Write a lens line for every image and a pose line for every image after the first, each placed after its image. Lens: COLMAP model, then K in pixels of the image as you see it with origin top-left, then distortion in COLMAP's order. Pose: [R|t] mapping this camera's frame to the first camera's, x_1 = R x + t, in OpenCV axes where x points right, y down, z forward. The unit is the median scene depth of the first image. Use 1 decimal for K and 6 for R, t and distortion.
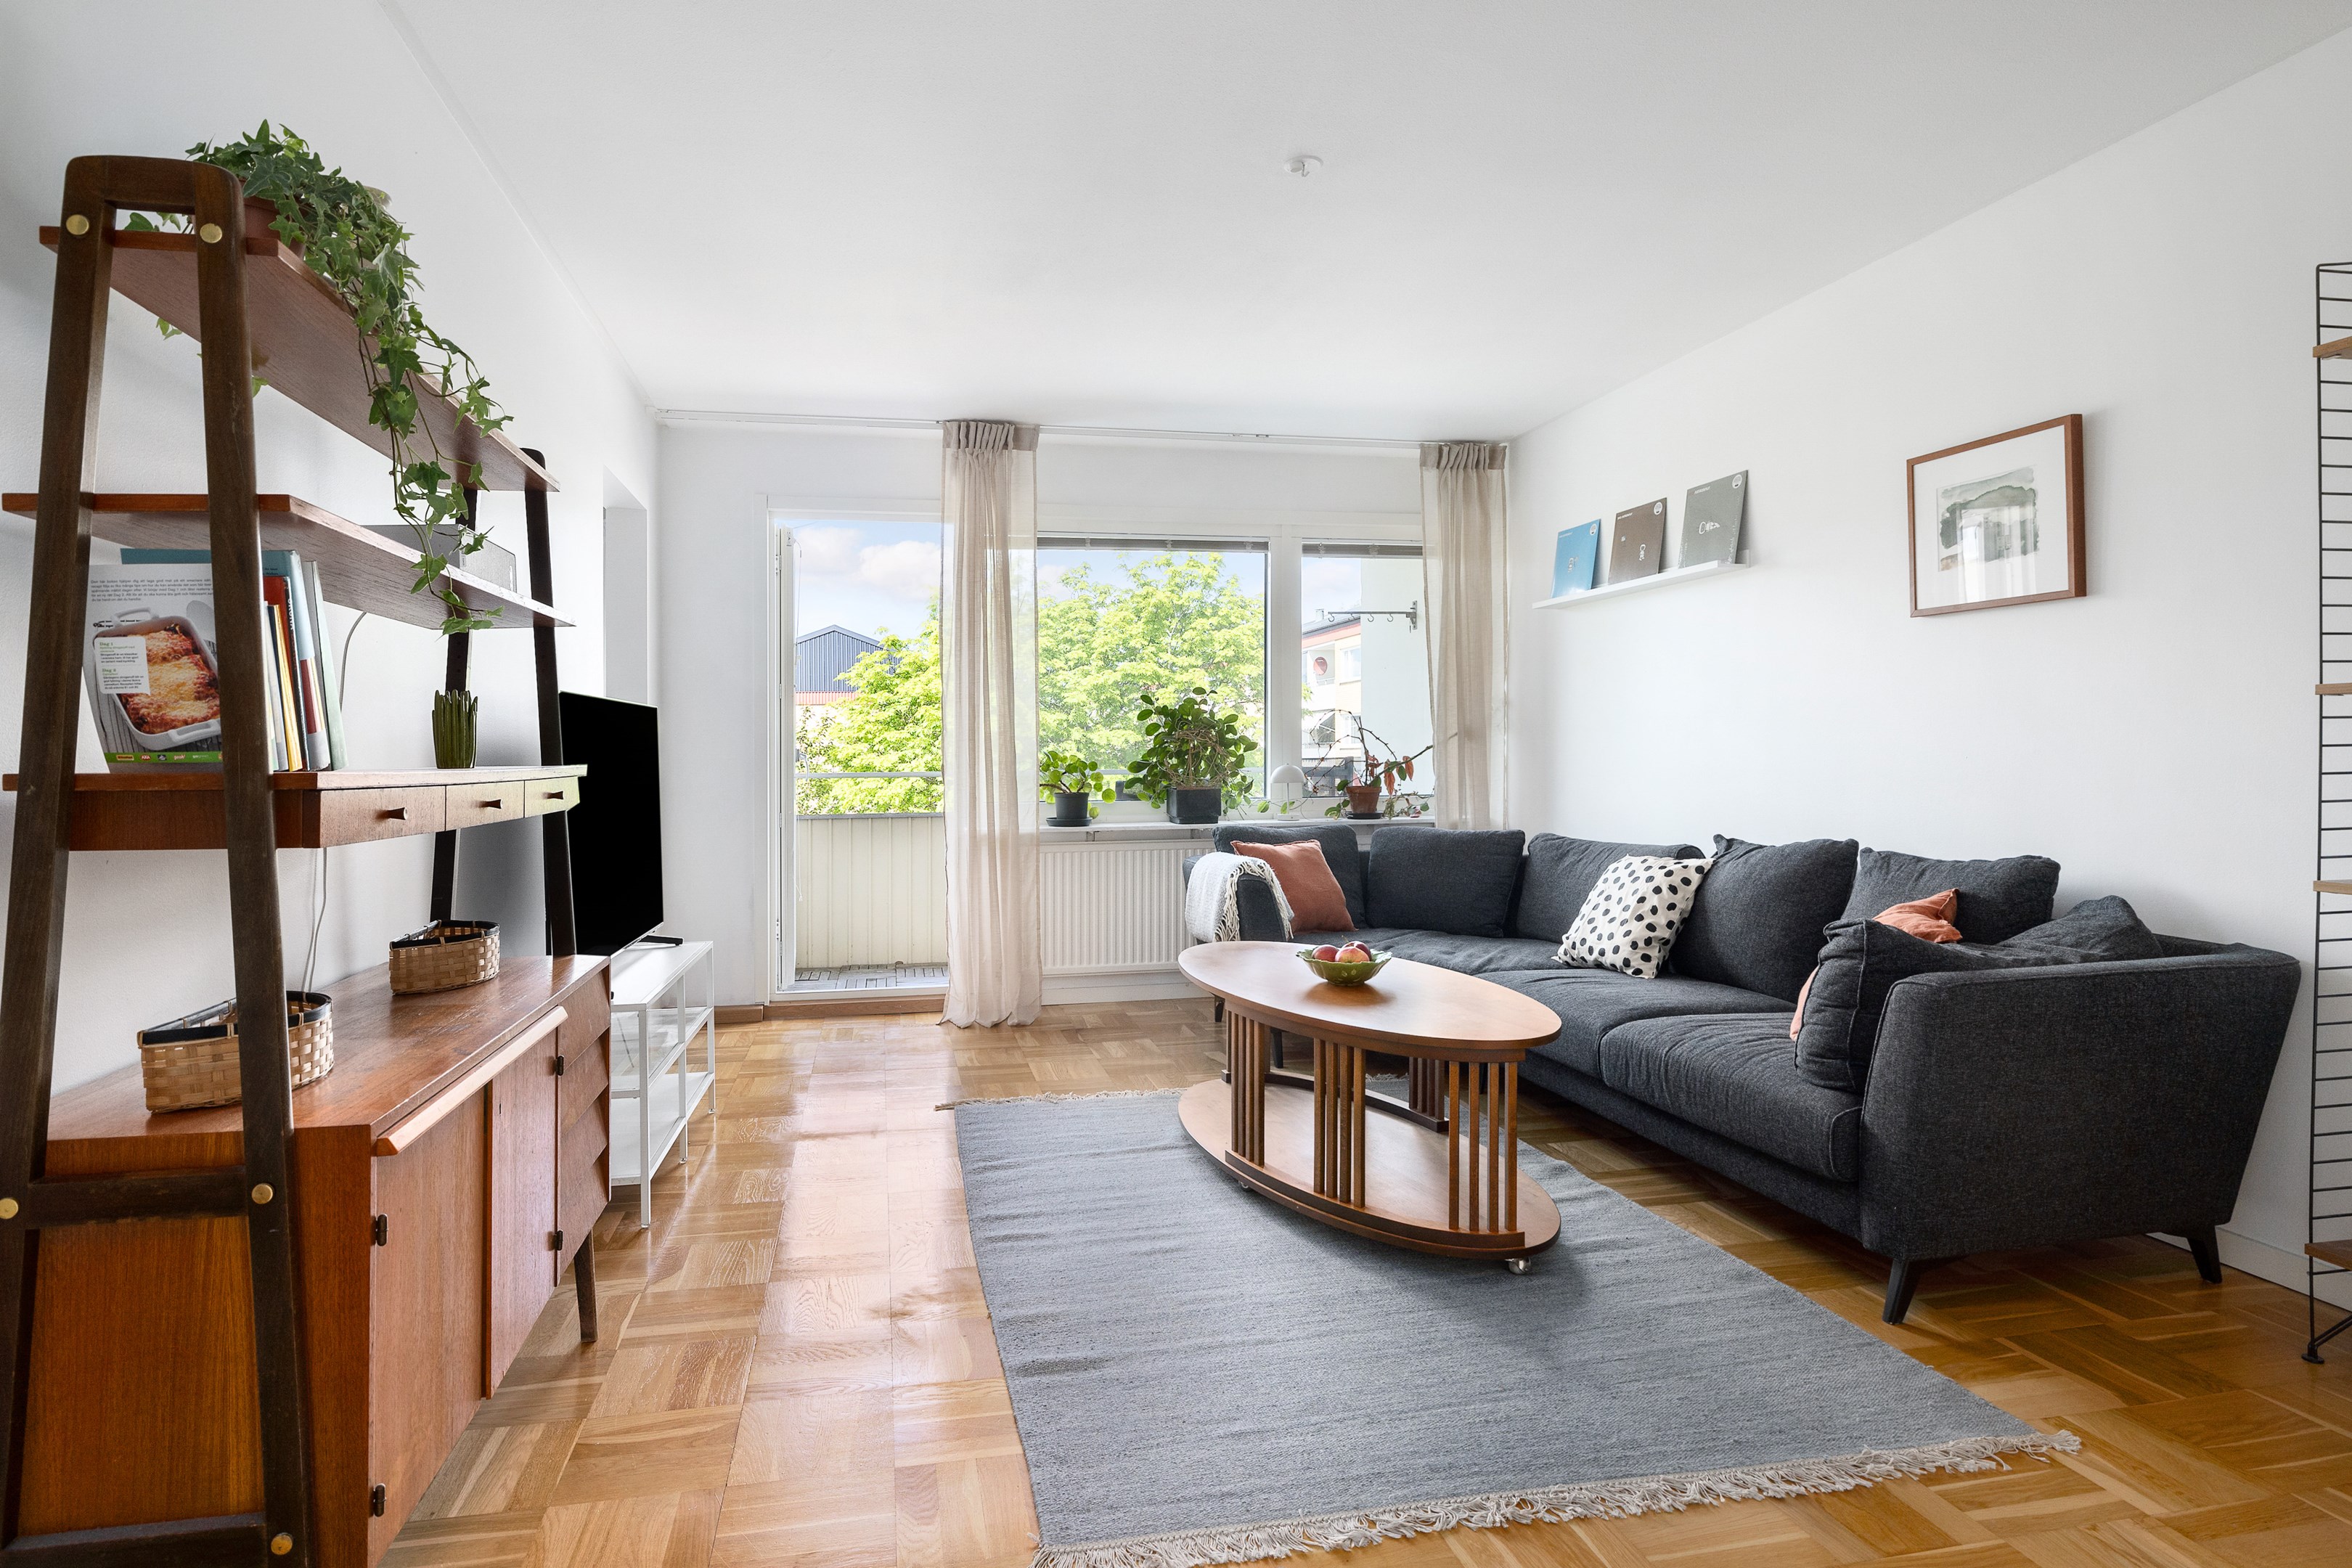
lens RADIAL K [[1275.3, 0, 1146.6], [0, 1275.3, 765.1], [0, 0, 1]] dist [-0.002724, -0.000130]
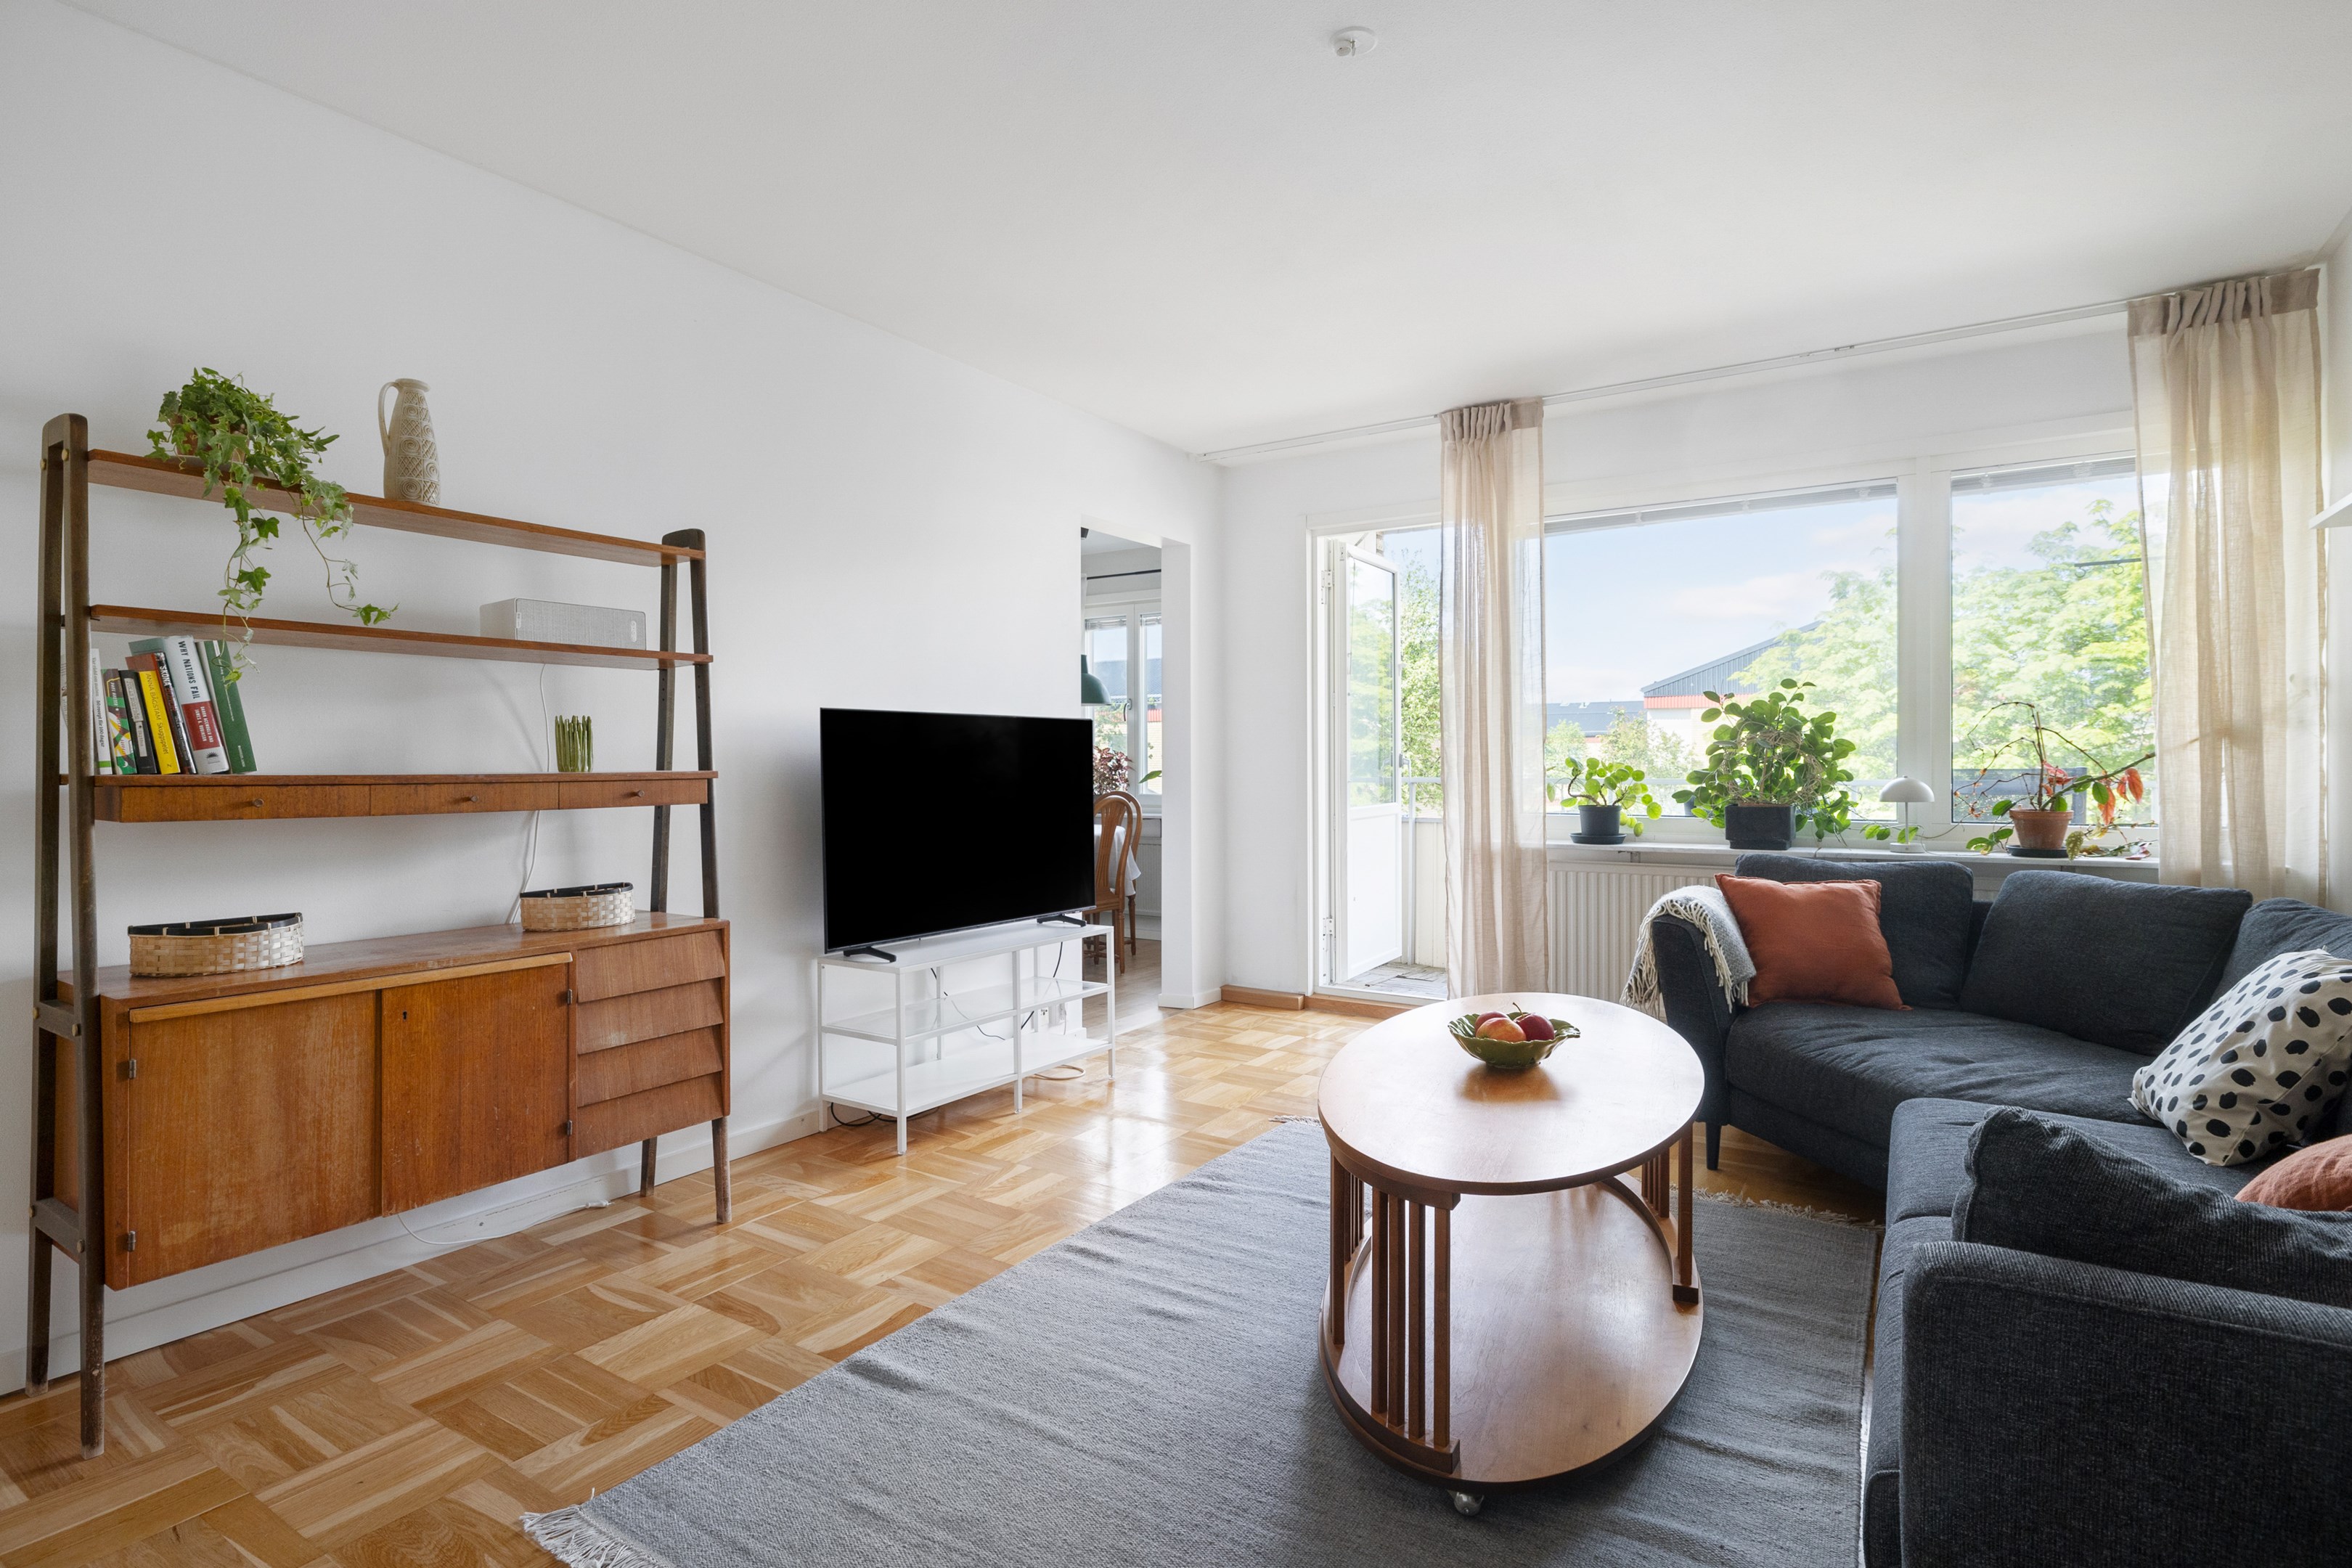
lens RADIAL K [[1192.5, 0, 1147.3], [0, 1192.5, 763.3], [0, 0, 1]] dist [-0.000913, 0.000431]
pose [[0.705689, 0.009611, -0.708456, 0.291598], [-0.010725, 0.999938, 0.002883, -0.006118], [0.708440, 0.005564, 0.705749, 0.190151]]
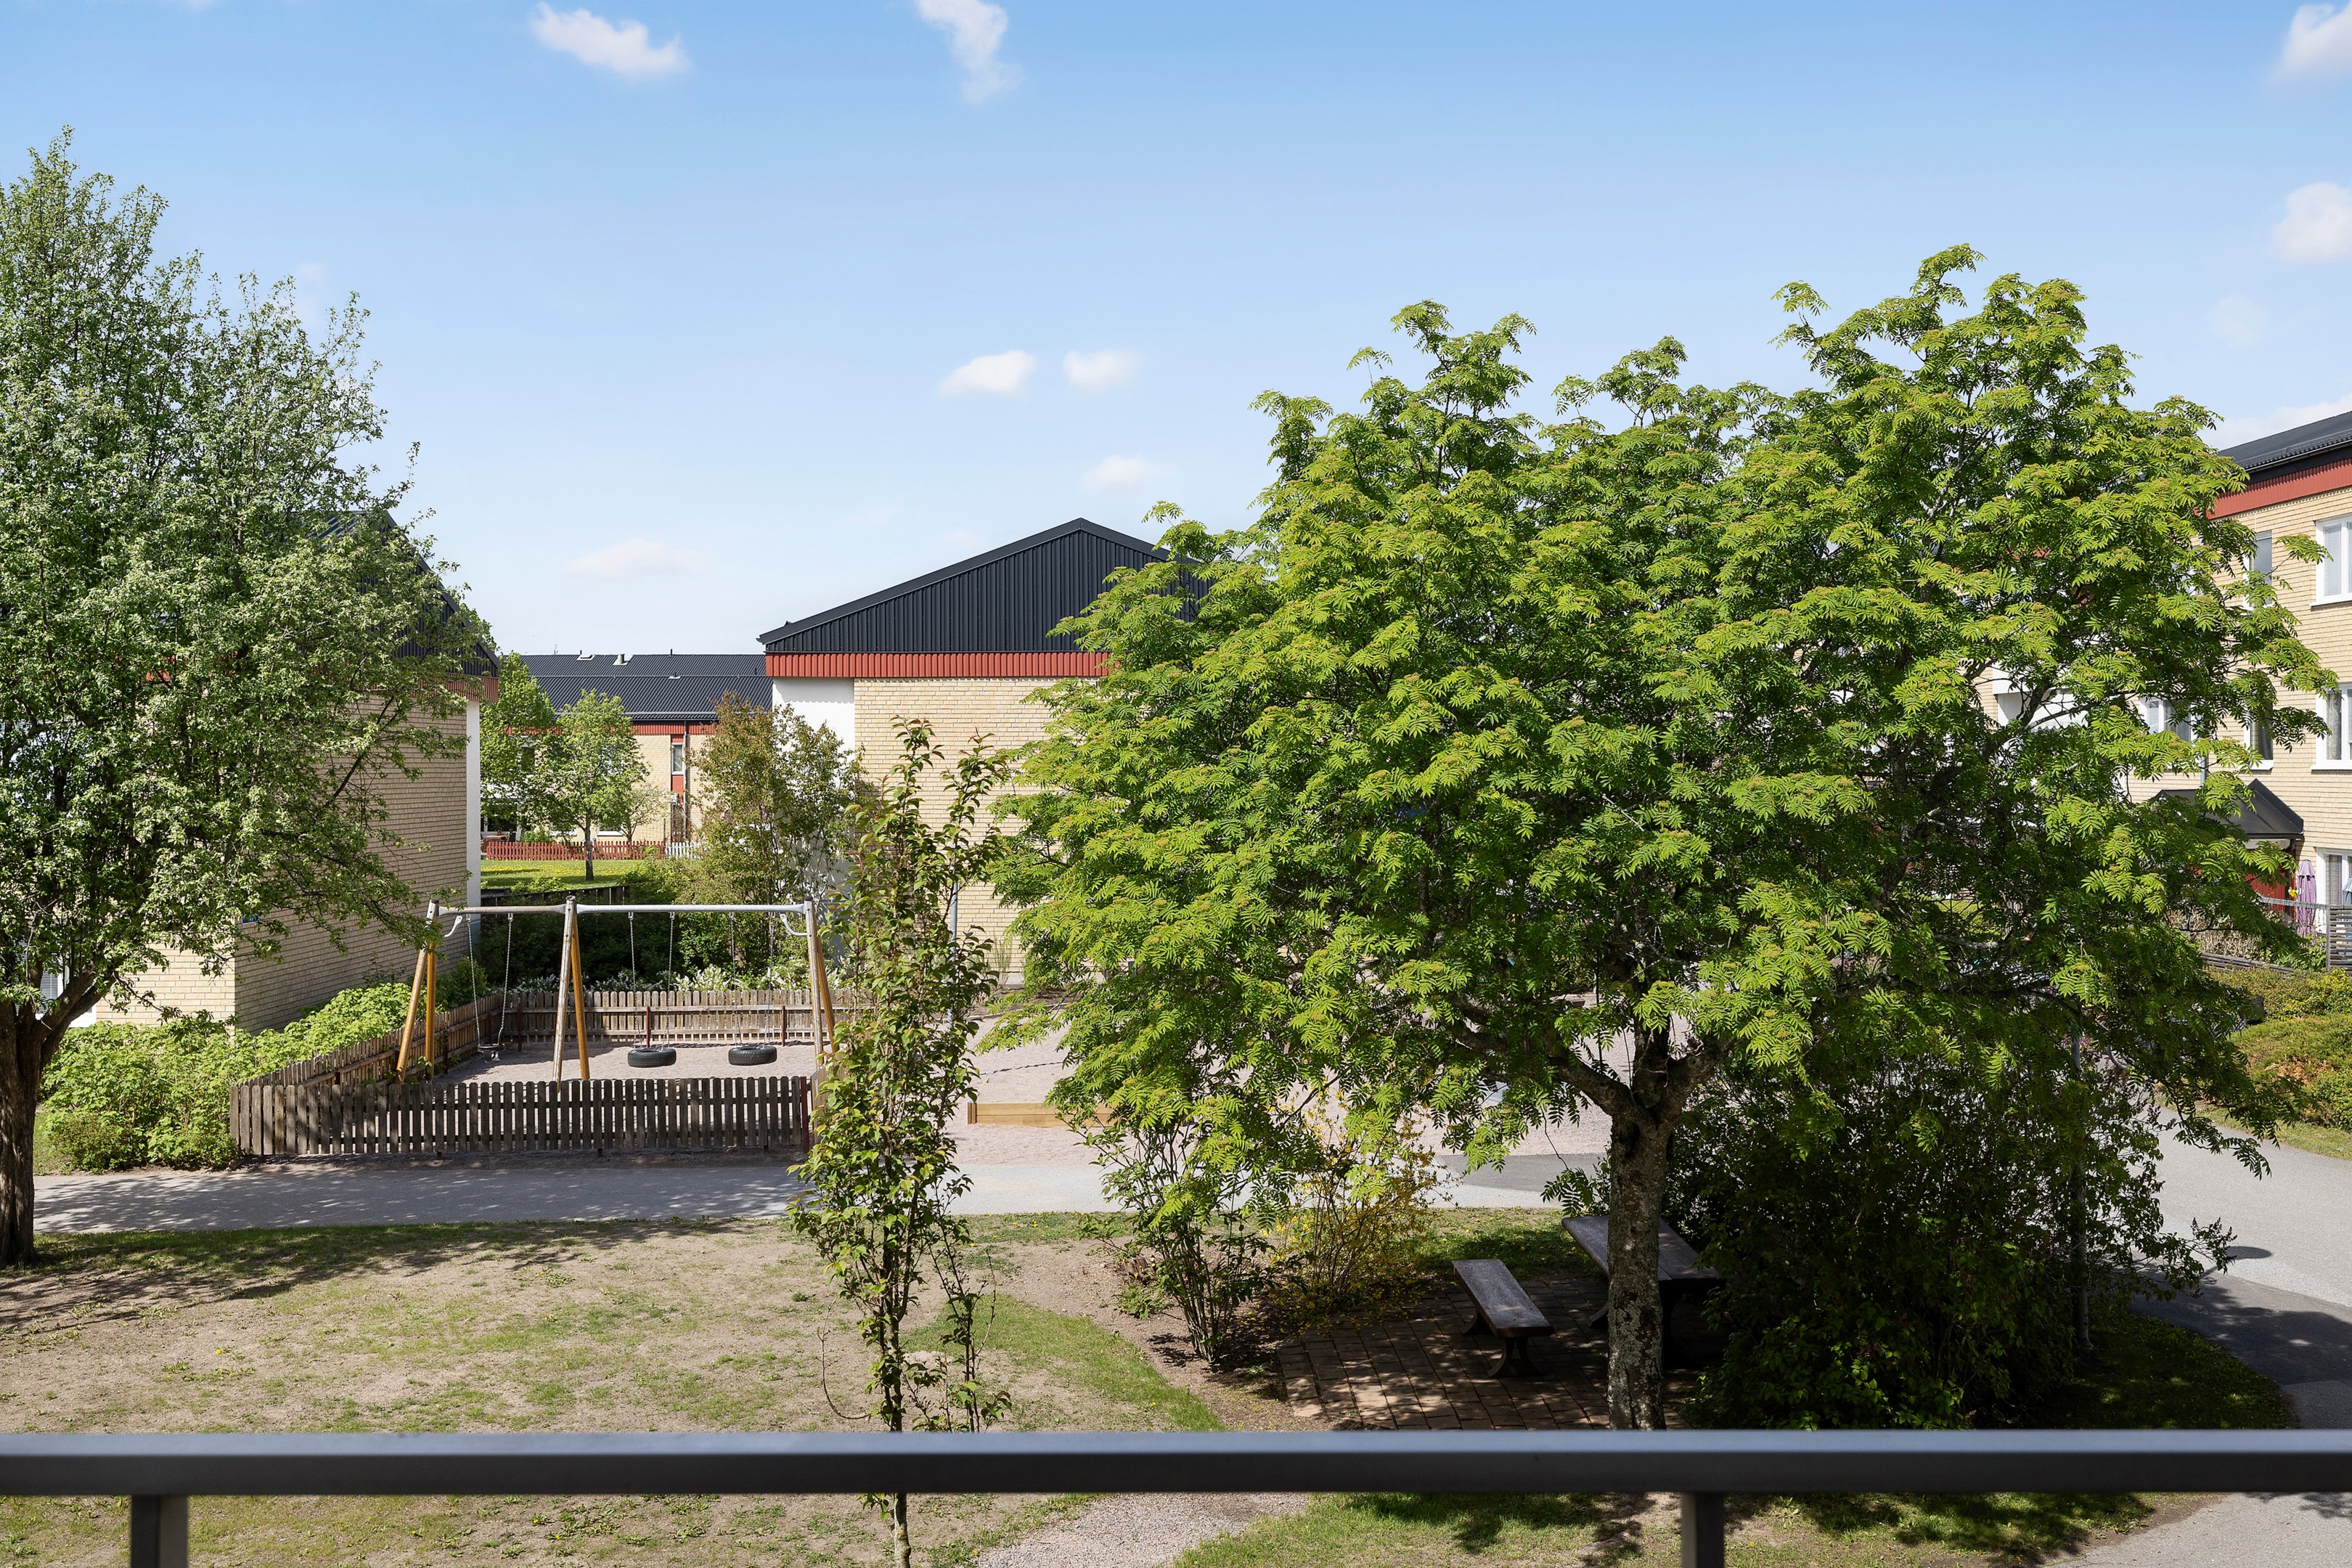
lens RADIAL K [[2304.0, 0, 1176.0], [0, 2304.0, 784.0], [0, 0, 1]] dist [0.006741, 0.006580]
pose [[0.981012, 0.012276, -0.193558, -0.216746], [-0.011582, 0.999922, 0.004720, -0.080558], [0.193601, -0.002388, 0.981077, 1.000834]]
